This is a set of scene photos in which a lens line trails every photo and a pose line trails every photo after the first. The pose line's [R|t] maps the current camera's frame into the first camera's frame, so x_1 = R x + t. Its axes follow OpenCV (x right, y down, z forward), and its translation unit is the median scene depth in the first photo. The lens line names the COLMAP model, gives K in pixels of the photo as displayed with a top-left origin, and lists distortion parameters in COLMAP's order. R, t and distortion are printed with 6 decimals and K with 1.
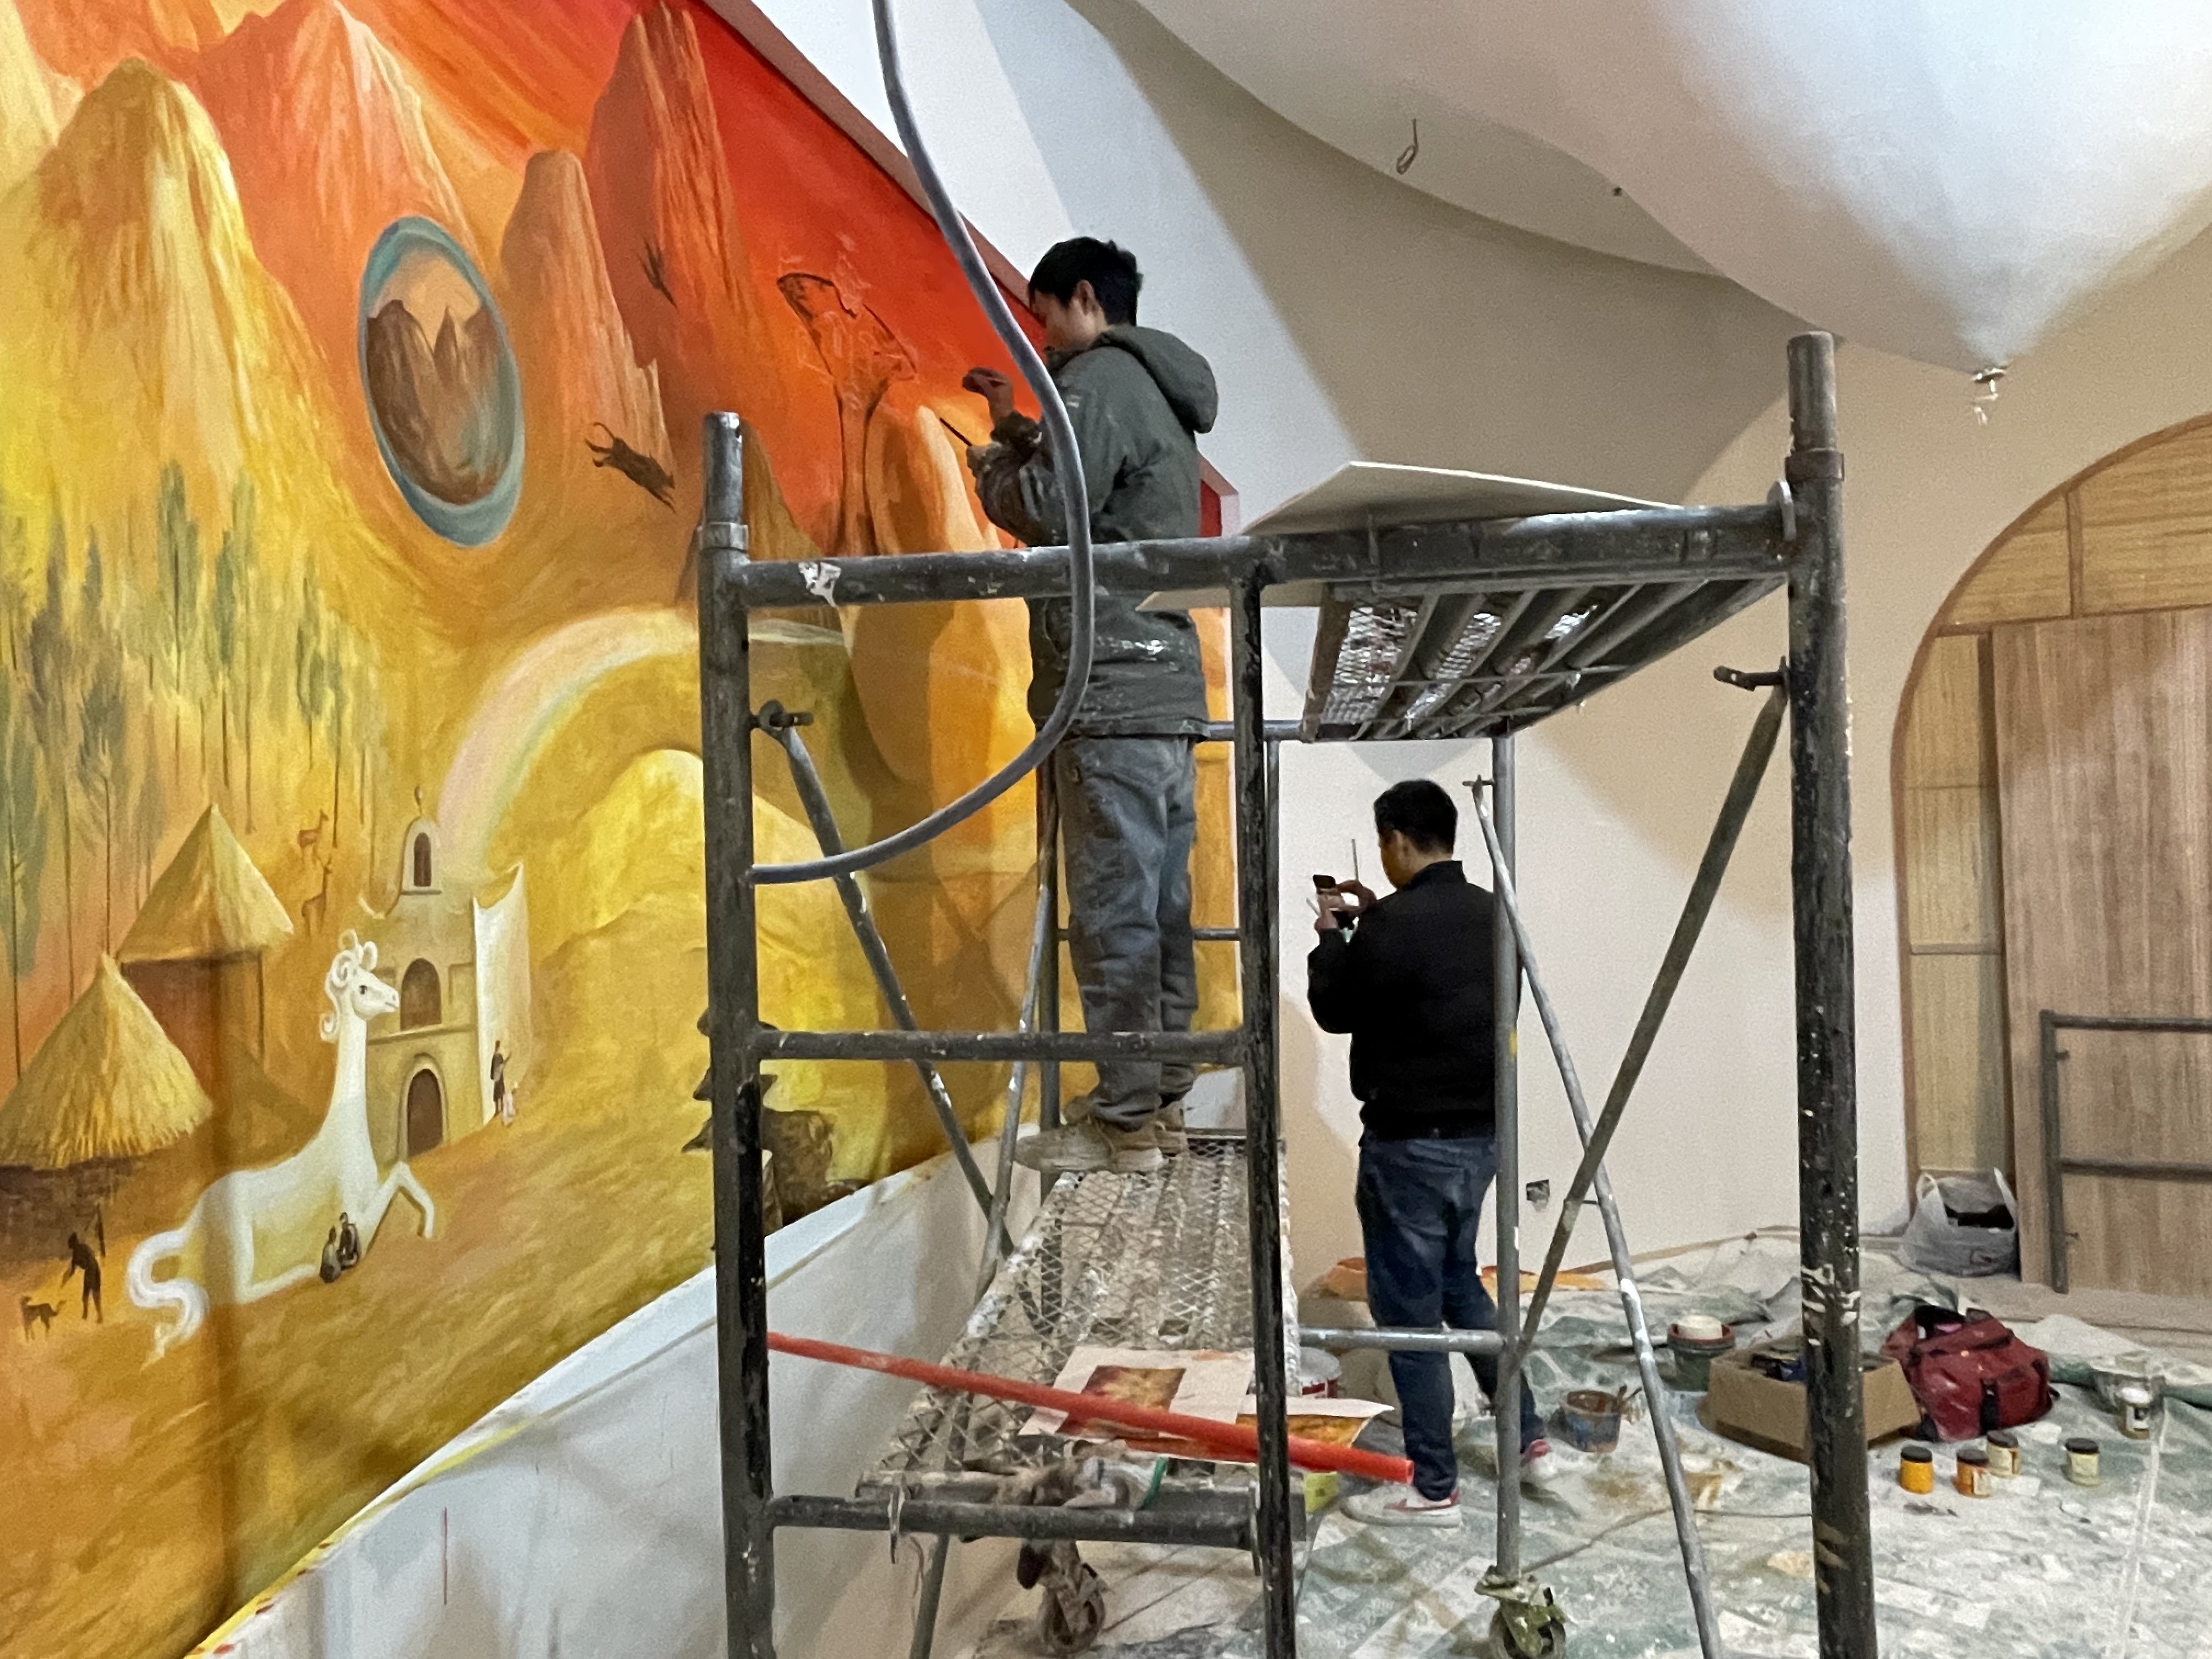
lens RADIAL K [[1474.9, 0, 1103.7], [0, 1474.9, 825.0], [0, 0, 1]] dist [-0.008610, -0.000883]
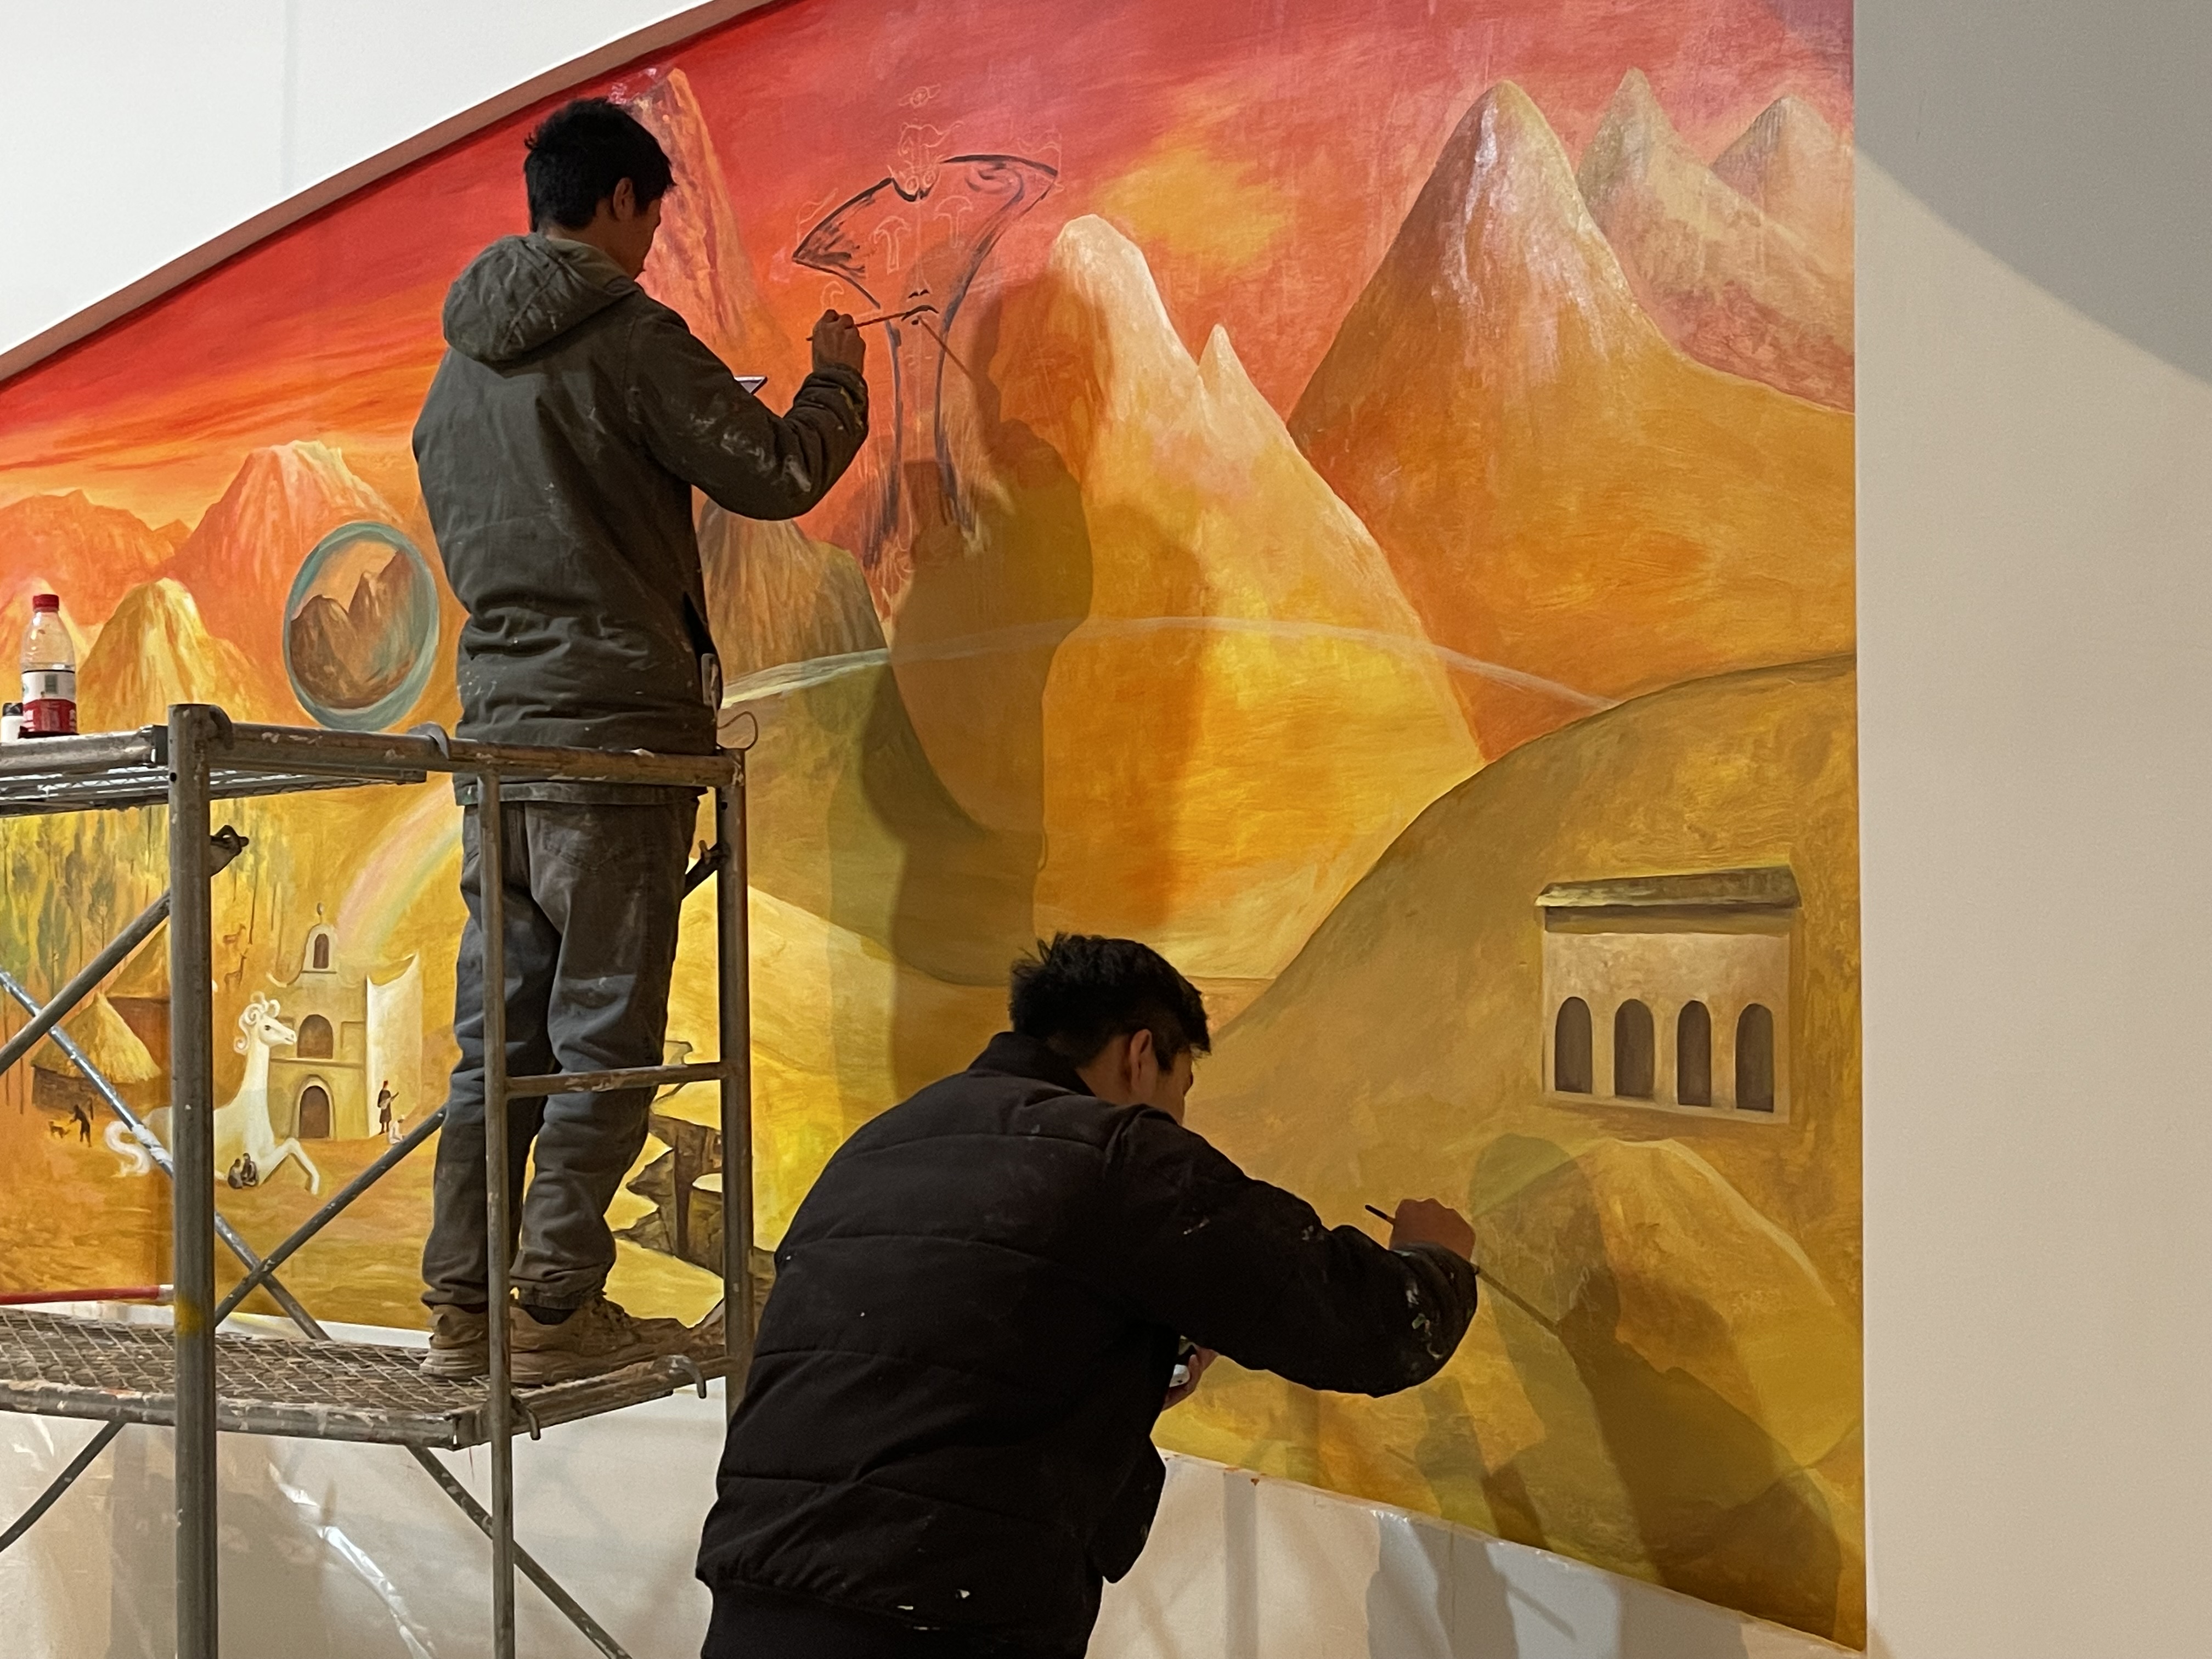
lens RADIAL K [[2651.5, 0, 1105.9], [0, 2651.5, 834.8], [0, 0, 1]] dist [0.030076, 0.000000]
pose [[-0.399957, -0.023224, -0.916239, 1.921401], [0.030923, 0.998768, -0.038814, 0.038703], [0.916012, -0.043857, -0.398746, 3.113903]]
